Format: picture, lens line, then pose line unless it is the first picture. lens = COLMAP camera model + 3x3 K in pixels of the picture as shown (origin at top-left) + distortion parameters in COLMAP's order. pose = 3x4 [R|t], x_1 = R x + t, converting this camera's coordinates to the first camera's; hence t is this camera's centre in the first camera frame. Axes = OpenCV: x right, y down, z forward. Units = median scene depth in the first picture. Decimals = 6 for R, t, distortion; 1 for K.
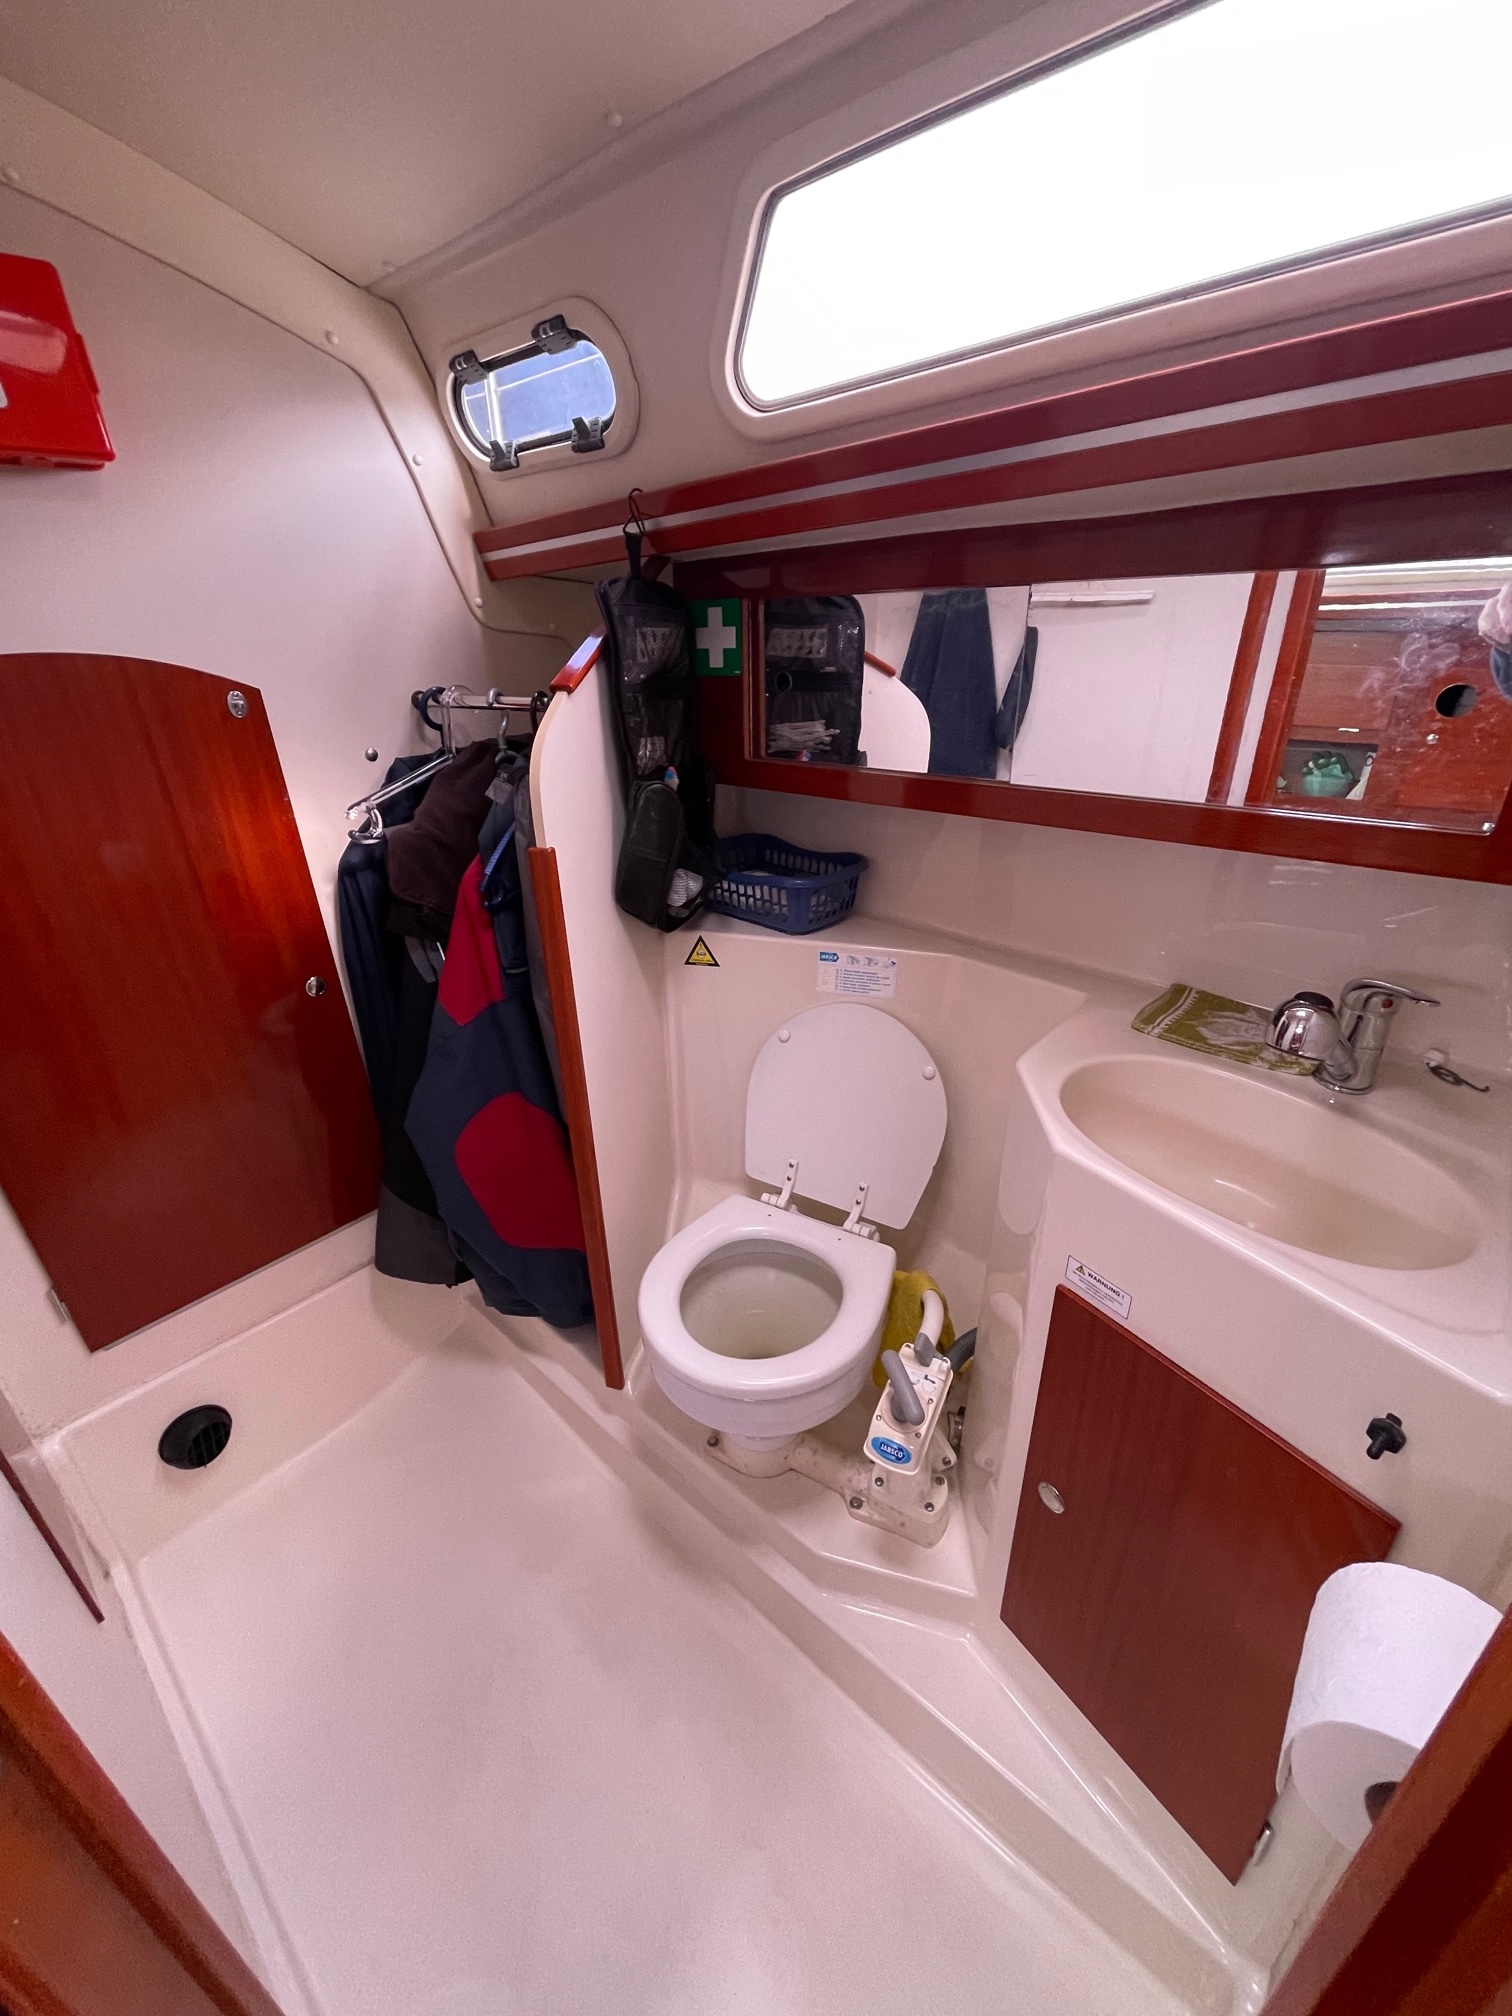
lens RADIAL K [[811.7, 0, 767.1], [0, 811.7, 1012.3], [0, 0, 1]] dist [-0.003219, 0.000468]
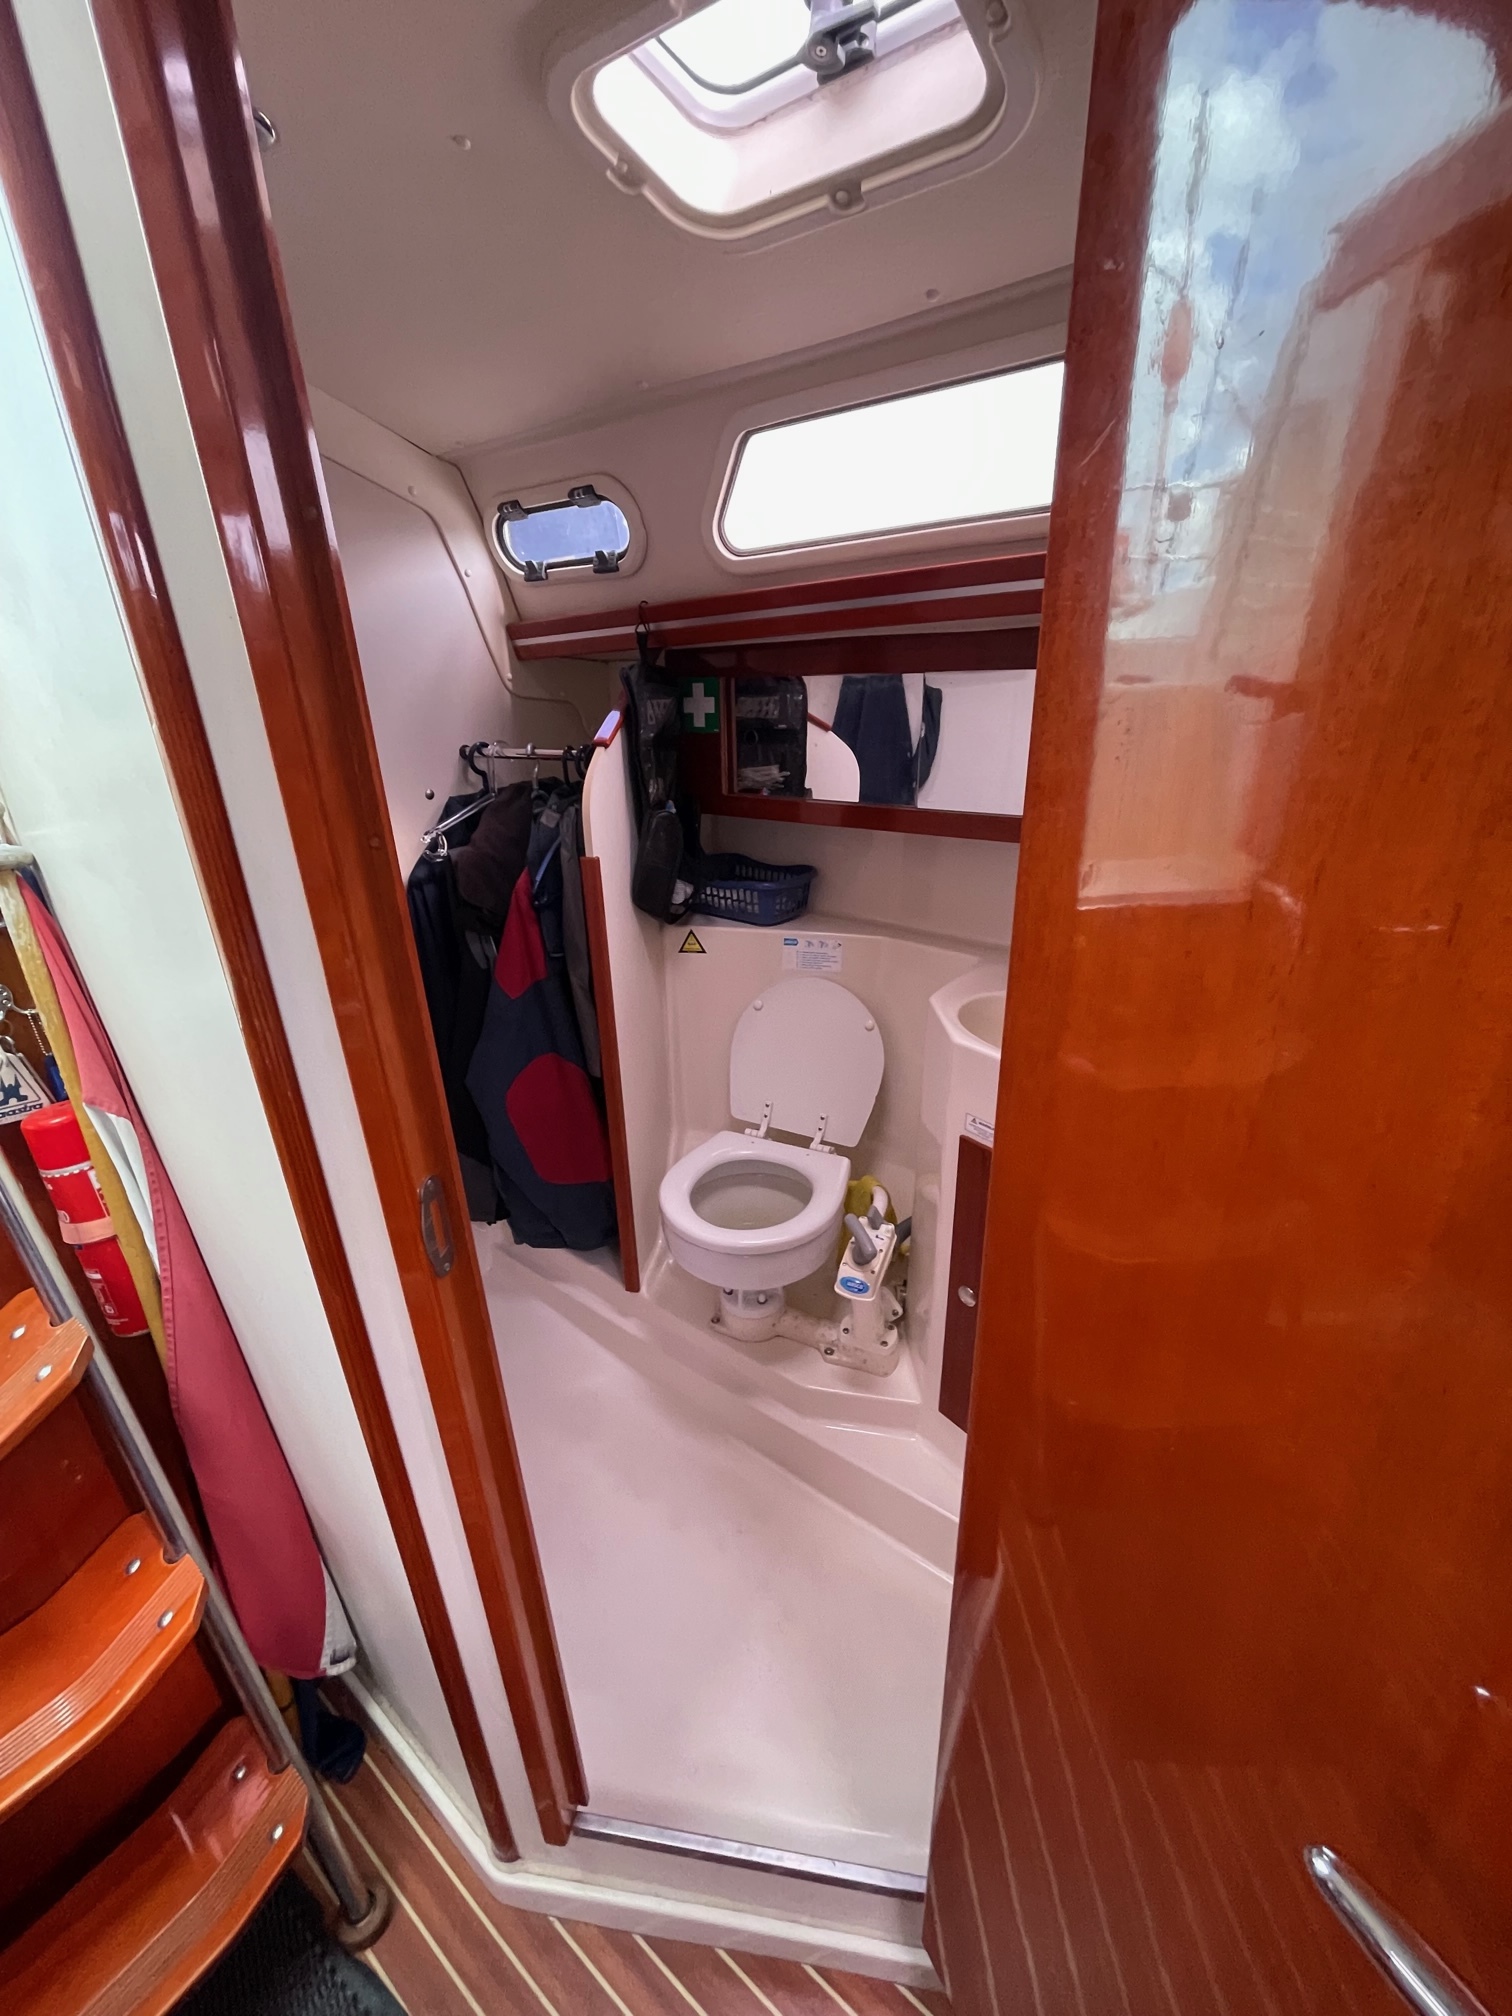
lens RADIAL K [[811.7, 0, 769.9], [0, 811.7, 1015.4], [0, 0, 1]] dist [-0.003219, 0.000468]
pose [[0.996112, -0.033741, 0.081382, -0.073485], [0.037269, 0.998413, -0.042221, 0.111920], [-0.079829, 0.045090, 0.995788, -0.323101]]
